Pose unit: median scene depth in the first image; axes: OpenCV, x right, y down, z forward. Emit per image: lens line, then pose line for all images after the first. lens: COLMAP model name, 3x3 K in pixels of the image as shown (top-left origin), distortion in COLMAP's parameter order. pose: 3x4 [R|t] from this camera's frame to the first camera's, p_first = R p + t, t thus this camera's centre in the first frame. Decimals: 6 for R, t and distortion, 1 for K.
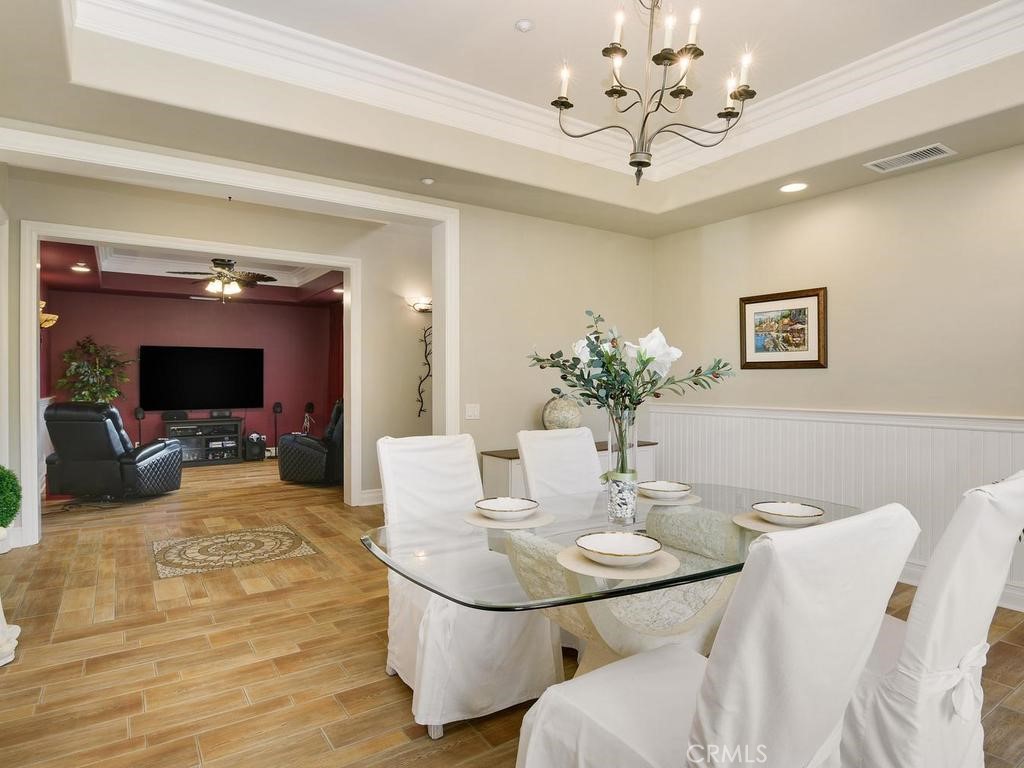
lens RADIAL K [[694.5, 0, 521.6], [0, 694.5, 378.6], [0, 0, 1]] dist [-0.007241, -0.003267]
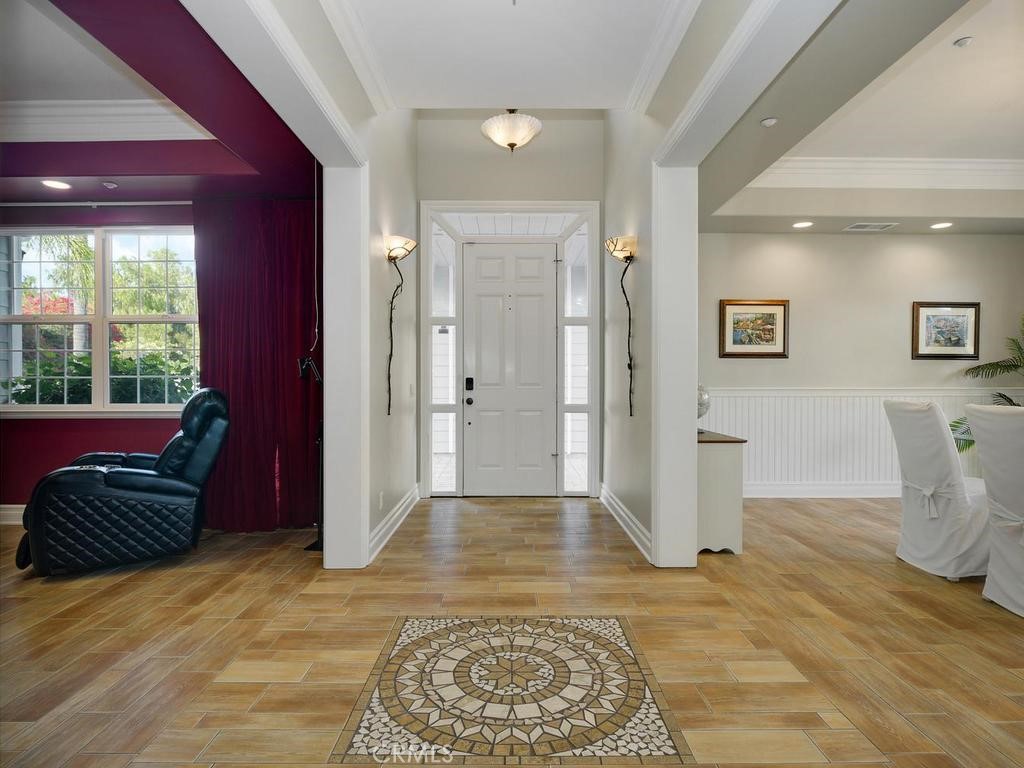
lens RADIAL K [[630.9, 0, 506.3], [0, 630.9, 389.2], [0, 0, 1]] dist [-0.000823, -0.023014]
pose [[0.470730, -0.005911, 0.882257, -0.926513], [0.004751, 0.999980, 0.004165, 0.038871], [-0.882264, 0.002231, 0.470749, 0.881092]]
